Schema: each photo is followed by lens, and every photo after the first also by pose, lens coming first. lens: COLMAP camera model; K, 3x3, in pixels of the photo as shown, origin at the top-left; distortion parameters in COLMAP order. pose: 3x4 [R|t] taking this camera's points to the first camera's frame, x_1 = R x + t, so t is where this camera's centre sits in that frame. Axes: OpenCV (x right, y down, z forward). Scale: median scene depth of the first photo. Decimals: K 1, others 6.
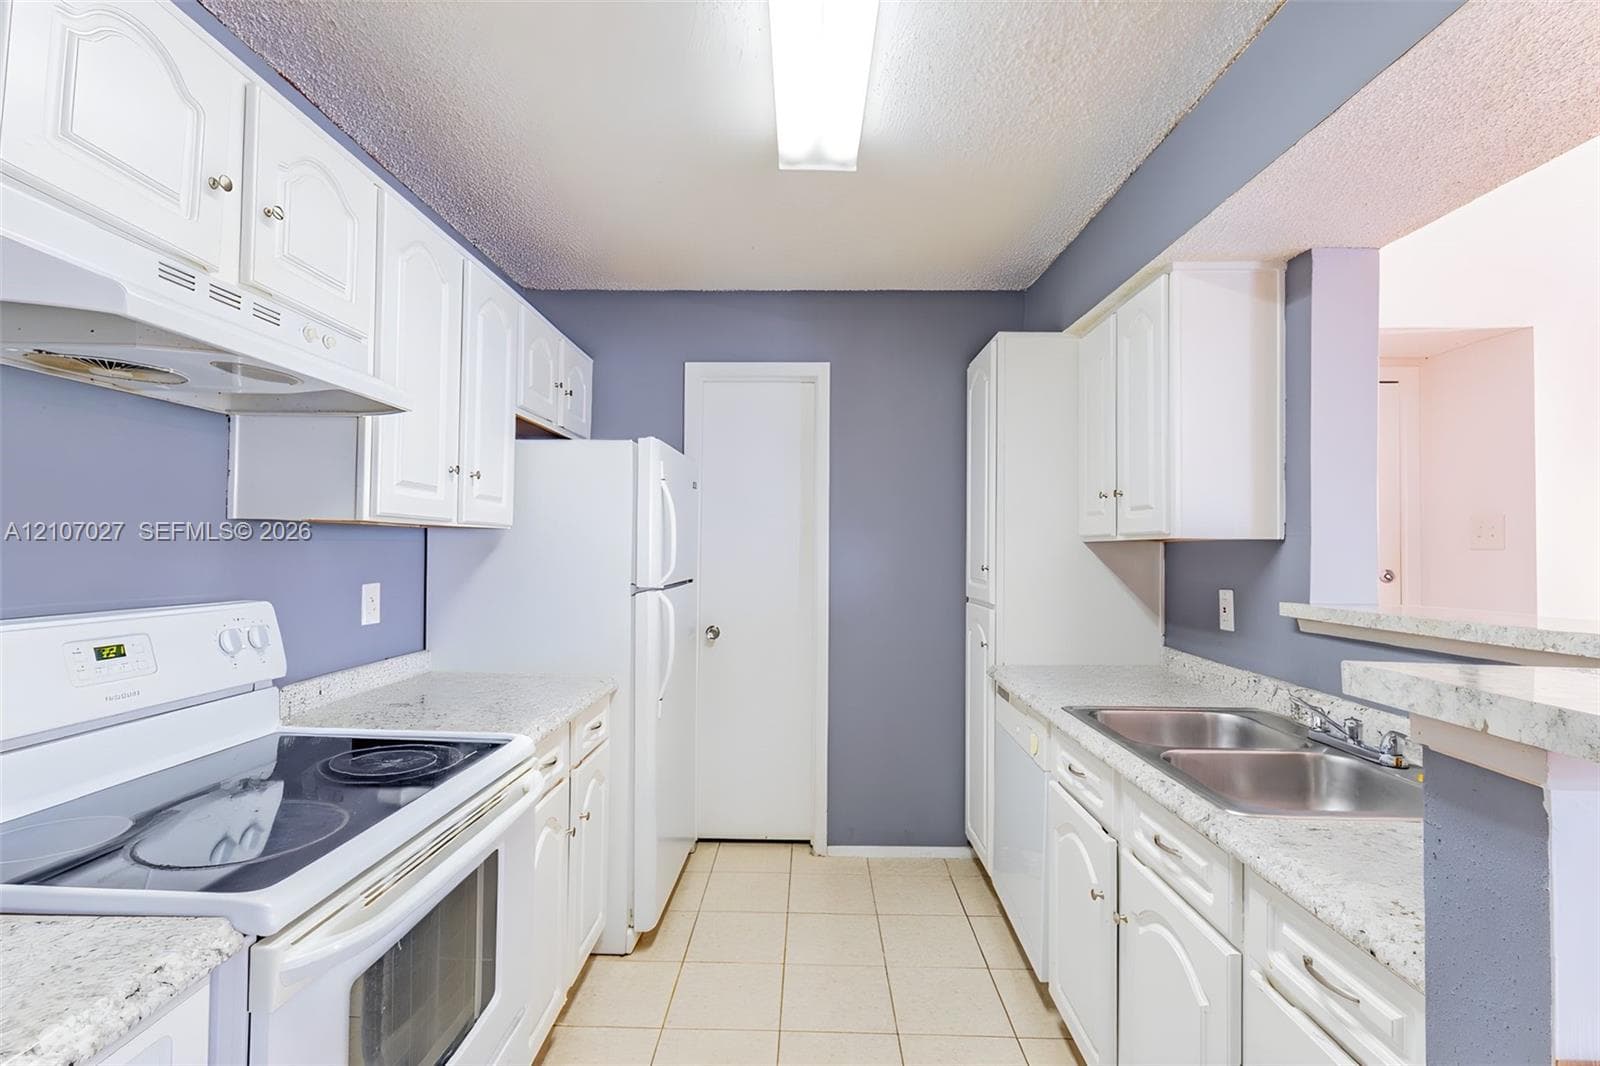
lens RADIAL K [[735.0, 0, 801.2], [0, 735.0, 535.3], [0, 0, 1]] dist [0.003430, -0.000360]
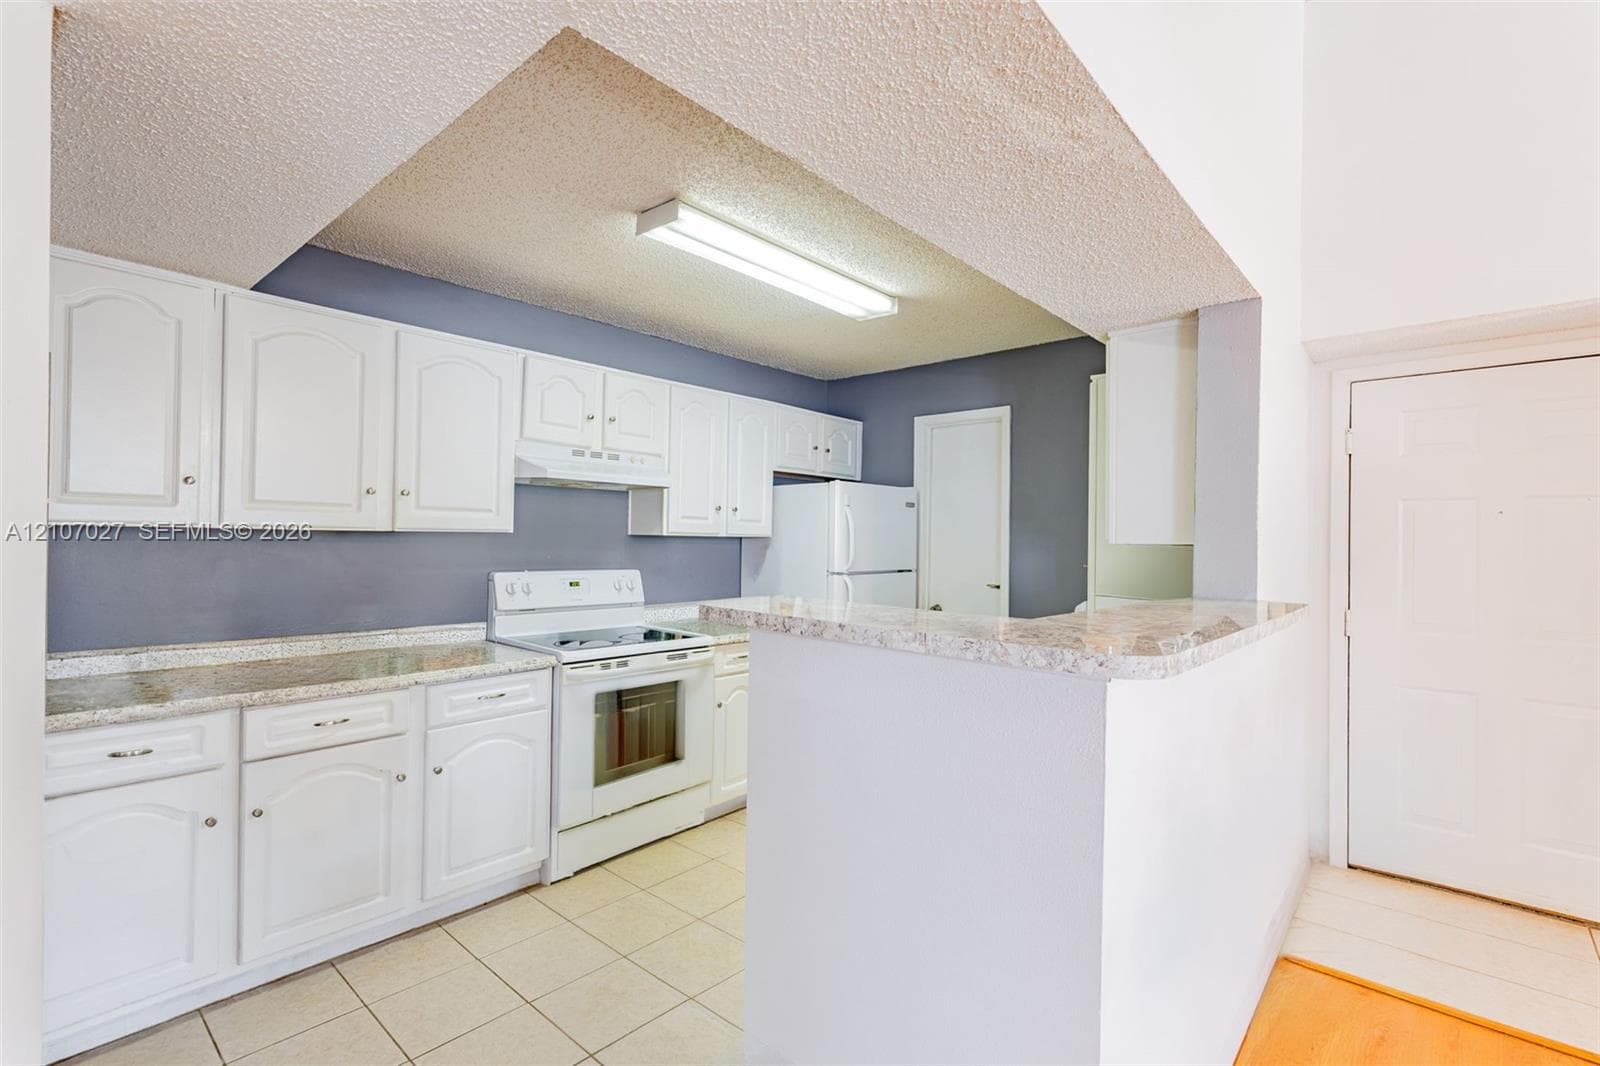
lens RADIAL K [[735.0, 0, 796.9], [0, 735.0, 536.1], [0, 0, 1]] dist [0.003430, -0.000360]
pose [[0.758806, -0.004522, -0.651301, 1.188382], [0.004764, 0.999988, -0.001392, -0.012915], [0.651299, -0.002046, 0.758818, -0.445870]]
